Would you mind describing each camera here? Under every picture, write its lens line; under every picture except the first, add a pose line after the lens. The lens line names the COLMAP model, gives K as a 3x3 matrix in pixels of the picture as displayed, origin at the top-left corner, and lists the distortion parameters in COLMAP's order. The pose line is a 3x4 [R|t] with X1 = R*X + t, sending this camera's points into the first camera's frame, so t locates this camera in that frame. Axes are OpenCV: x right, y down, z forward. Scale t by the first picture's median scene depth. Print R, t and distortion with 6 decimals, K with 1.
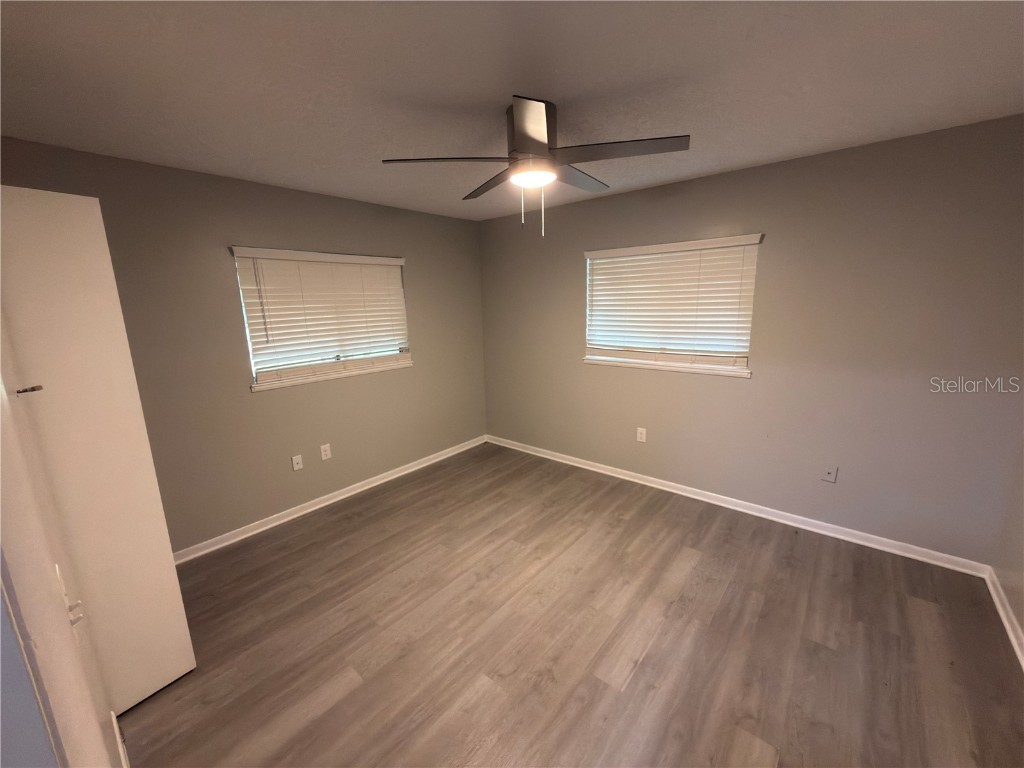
lens RADIAL K [[407.0, 0, 512.0], [0, 407.0, 384.0], [0, 0, 1]] dist [0.000167, 0.000343]
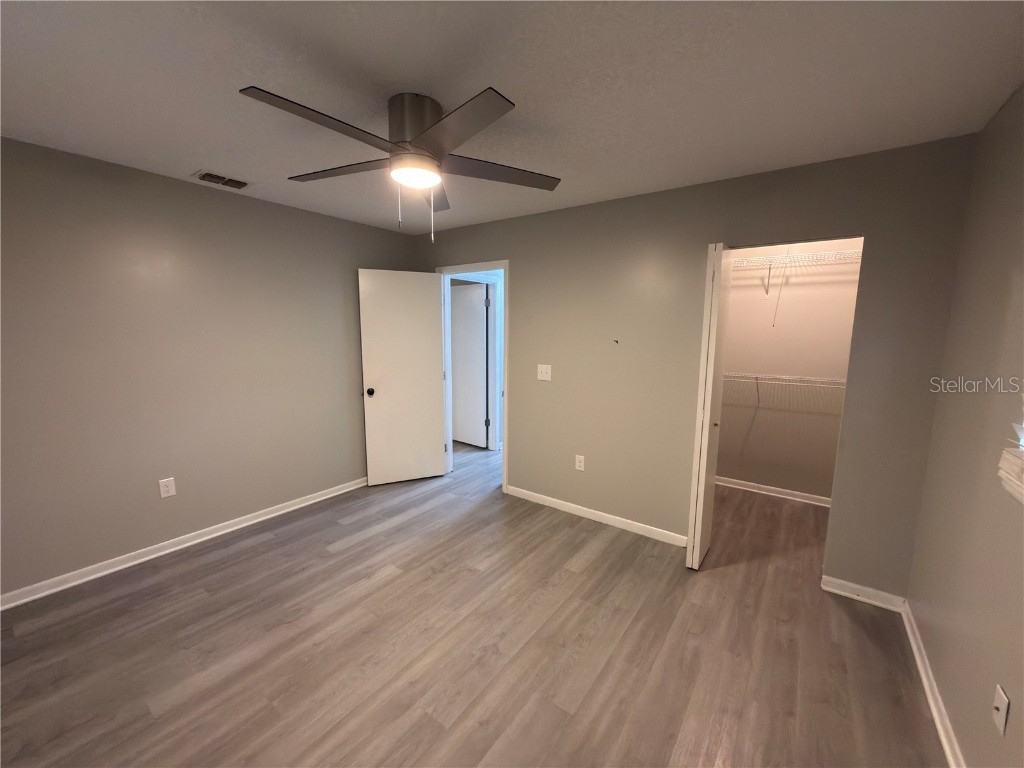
lens RADIAL K [[407.0, 0, 512.0], [0, 407.0, 384.0], [0, 0, 1]] dist [0.000167, 0.000343]
pose [[-0.997391, 0.028612, -0.066282, -0.081436], [0.005106, 0.943770, 0.330563, -0.301393], [0.072013, 0.329362, -0.941454, 1.709548]]
